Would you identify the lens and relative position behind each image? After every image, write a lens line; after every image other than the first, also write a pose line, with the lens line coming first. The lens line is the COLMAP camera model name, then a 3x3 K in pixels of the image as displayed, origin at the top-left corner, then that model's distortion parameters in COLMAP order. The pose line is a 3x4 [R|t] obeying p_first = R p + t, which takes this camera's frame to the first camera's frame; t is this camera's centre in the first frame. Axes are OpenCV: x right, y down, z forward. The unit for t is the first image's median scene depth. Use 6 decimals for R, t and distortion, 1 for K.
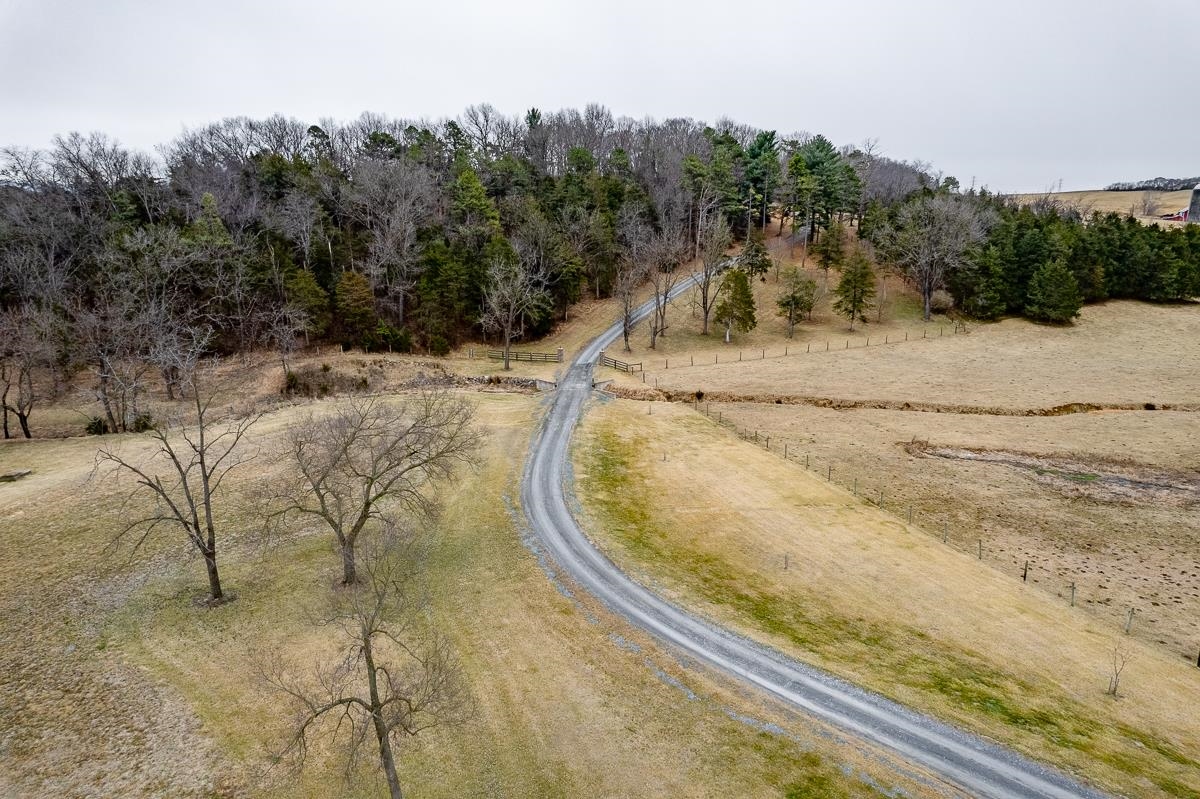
lens RADIAL K [[761.6, 0, 599.1], [0, 761.6, 399.1], [0, 0, 1]] dist [-0.050317, 0.015534]
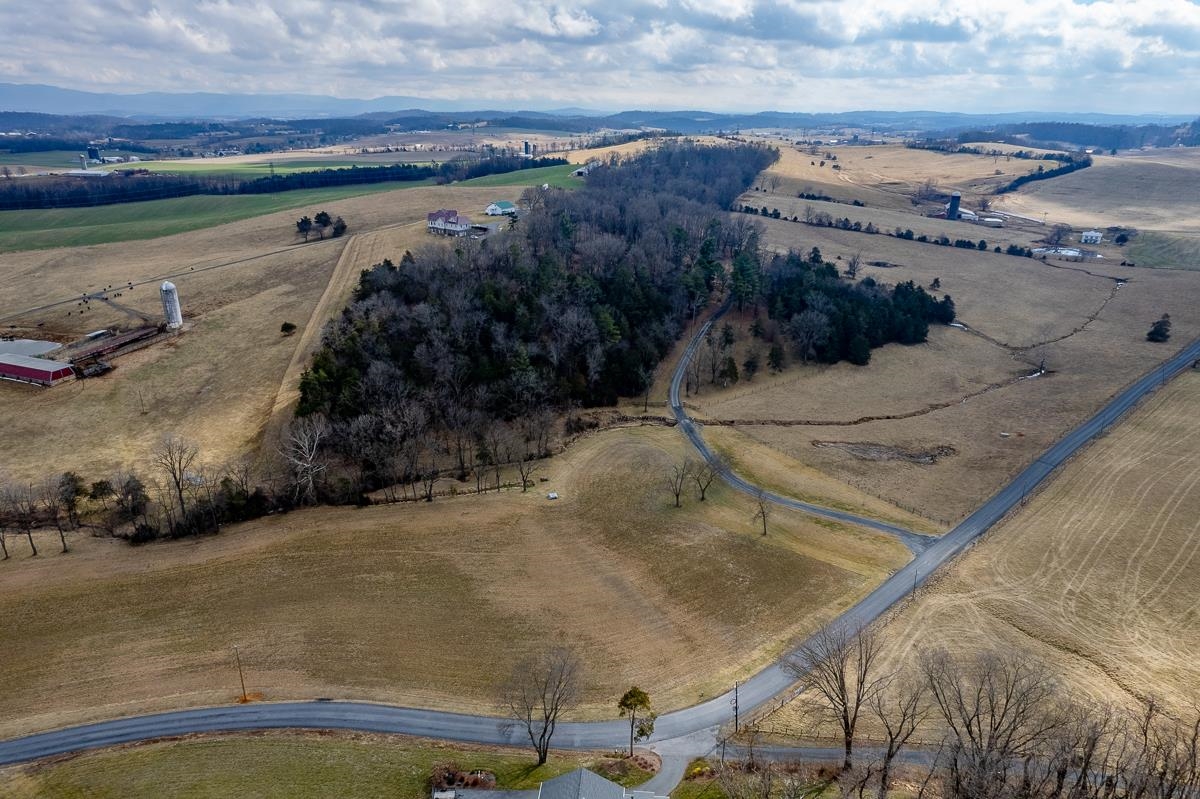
lens RADIAL K [[761.6, 0, 603.8], [0, 761.6, 401.3], [0, 0, 1]] dist [-0.050317, 0.015534]
pose [[0.977492, -0.068090, 0.199681, -0.884041], [0.045461, 0.992232, 0.115800, -0.430117], [-0.206014, -0.104115, 0.972994, -1.558059]]
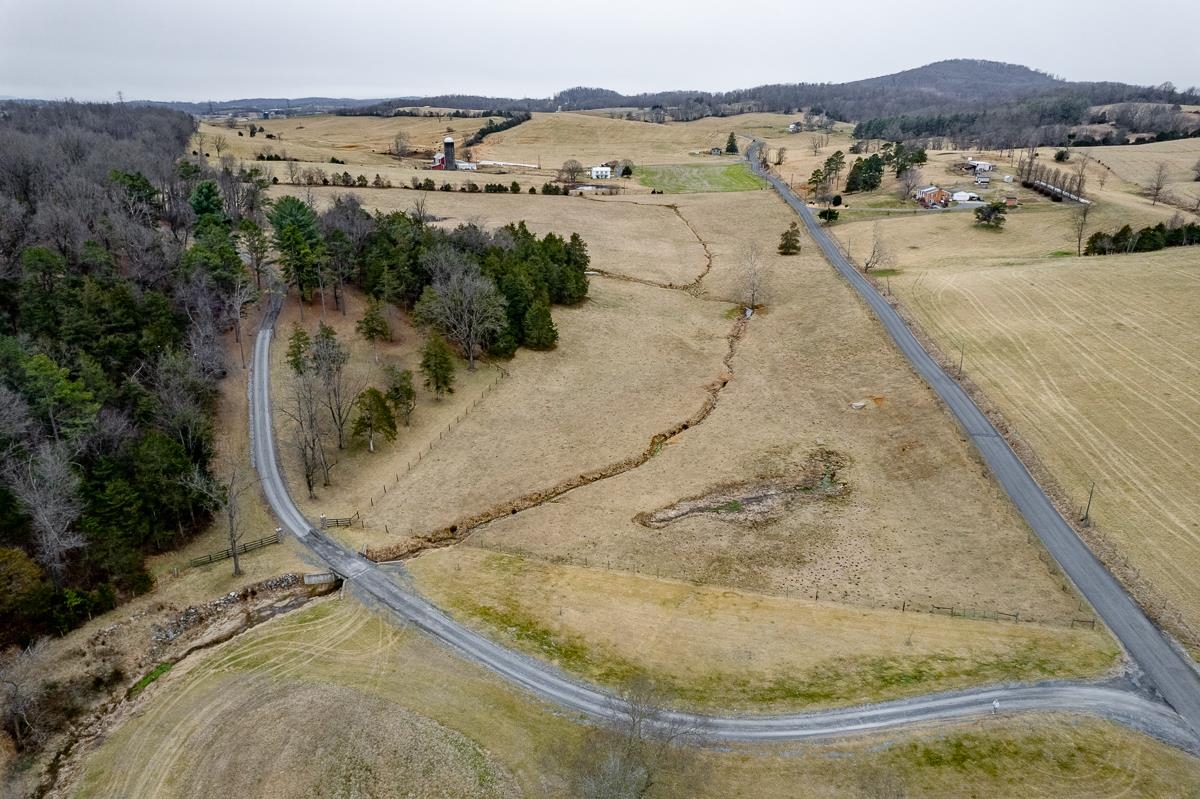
lens RADIAL K [[761.6, 0, 607.5], [0, 761.6, 398.8], [0, 0, 1]] dist [-0.050317, 0.015534]
pose [[0.588346, -0.288944, 0.755222, -0.600525], [0.197428, 0.957041, 0.212355, -0.431183], [-0.784137, 0.024164, 0.620117, 0.092194]]
